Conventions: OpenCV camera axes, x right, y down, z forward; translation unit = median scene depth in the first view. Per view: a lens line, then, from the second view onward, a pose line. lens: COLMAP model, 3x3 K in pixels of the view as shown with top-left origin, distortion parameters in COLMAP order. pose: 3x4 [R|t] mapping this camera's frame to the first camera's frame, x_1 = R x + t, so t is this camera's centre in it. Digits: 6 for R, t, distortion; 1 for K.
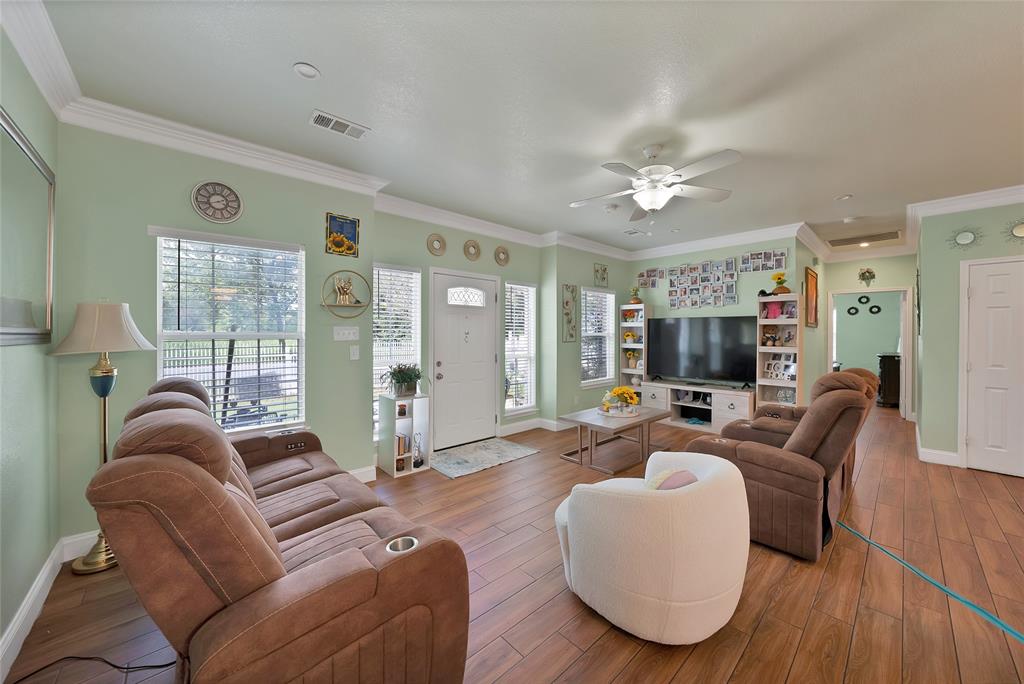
lens RADIAL K [[368.8, 0, 519.8], [0, 368.8, 339.1], [0, 0, 1]] dist [-0.023511, 0.005215]
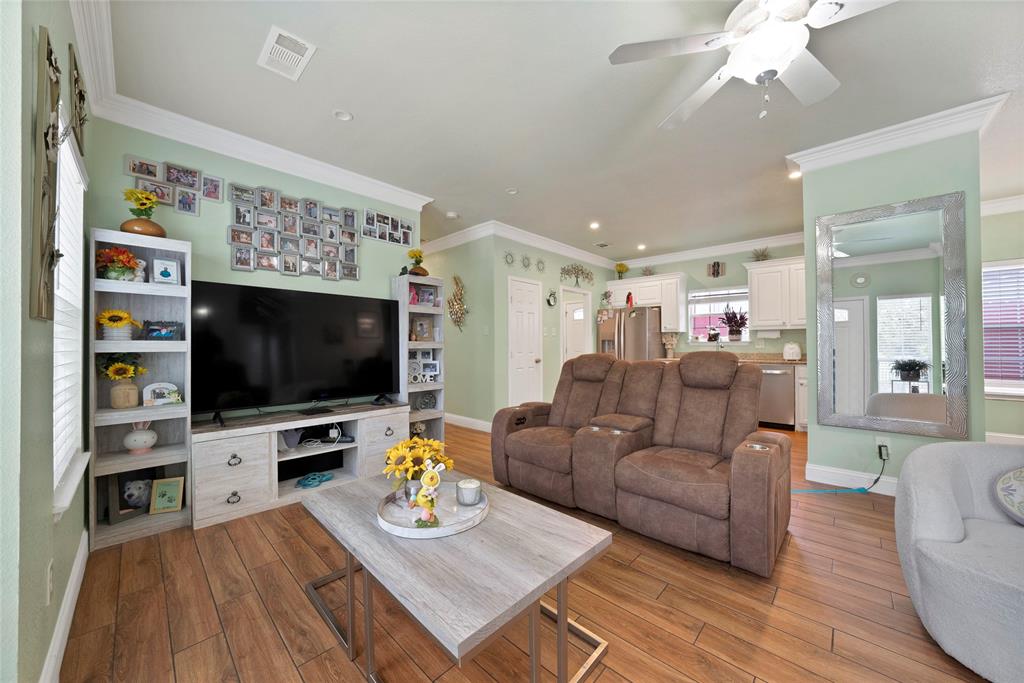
lens RADIAL K [[368.8, 0, 511.7], [0, 368.8, 337.5], [0, 0, 1]] dist [-0.023511, 0.005215]
pose [[-0.064811, 0.021312, 0.997670, -0.103600], [0.021651, 0.999567, -0.019946, 0.031755], [-0.997663, 0.020308, -0.065244, 0.829295]]
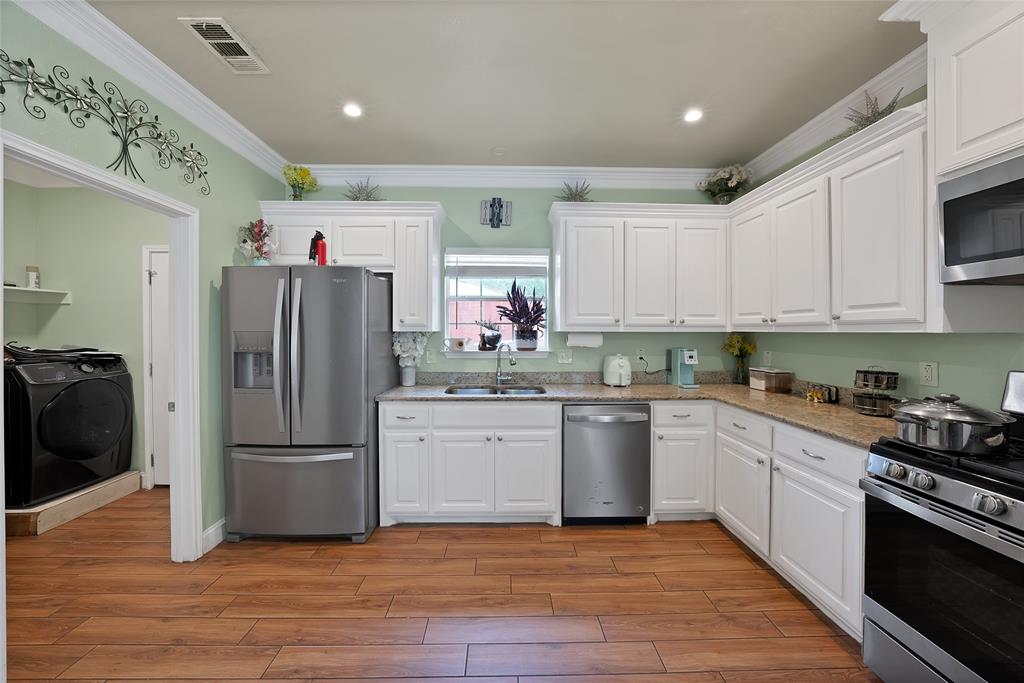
lens RADIAL K [[368.8, 0, 509.2], [0, 368.8, 333.5], [0, 0, 1]] dist [-0.023511, 0.005215]
pose [[-0.748721, -0.007964, 0.662837, 0.640394], [0.009386, 0.999700, 0.022614, -0.009841], [-0.662819, 0.023153, -0.748422, 0.527965]]
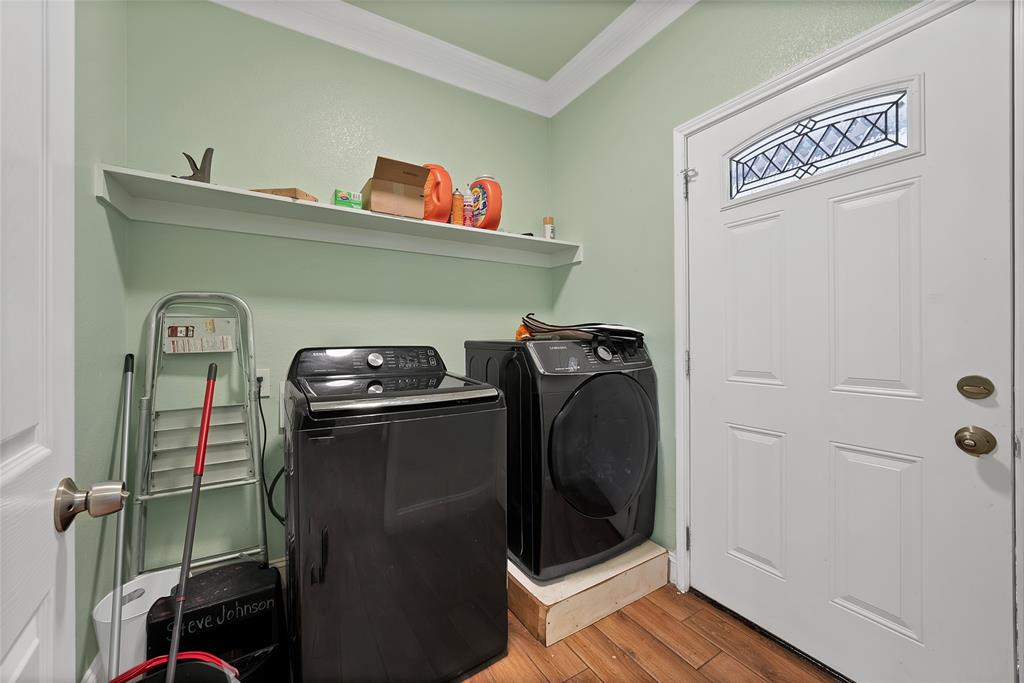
lens RADIAL K [[403.1, 0, 505.4], [0, 403.1, 338.5], [0, 0, 1]] dist [-0.014746, 0.000819]
pose [[0.203673, -0.006892, 0.979015, 1.155277], [0.022558, 0.999743, 0.002345, 0.036440], [-0.978779, 0.021607, 0.203776, 0.558468]]
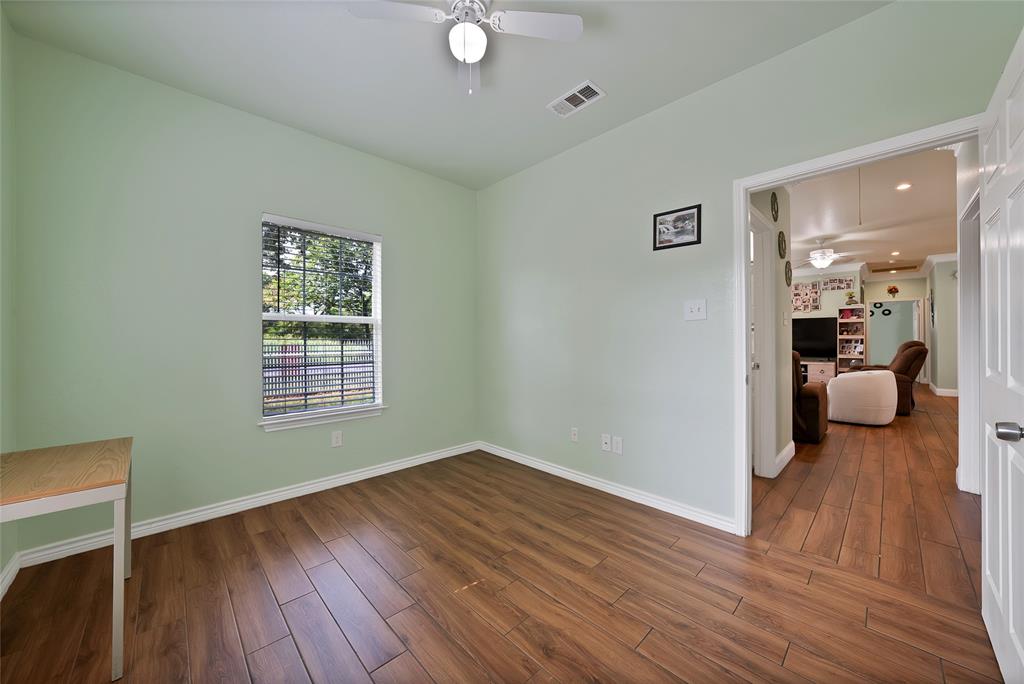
lens RADIAL K [[368.8, 0, 517.0], [0, 368.8, 339.1], [0, 0, 1]] dist [-0.023511, 0.005215]
pose [[0.999774, -0.006358, 0.020290, -0.851592], [0.006552, 0.999934, -0.009487, 0.043104], [-0.020229, 0.009618, 0.999749, -0.636017]]
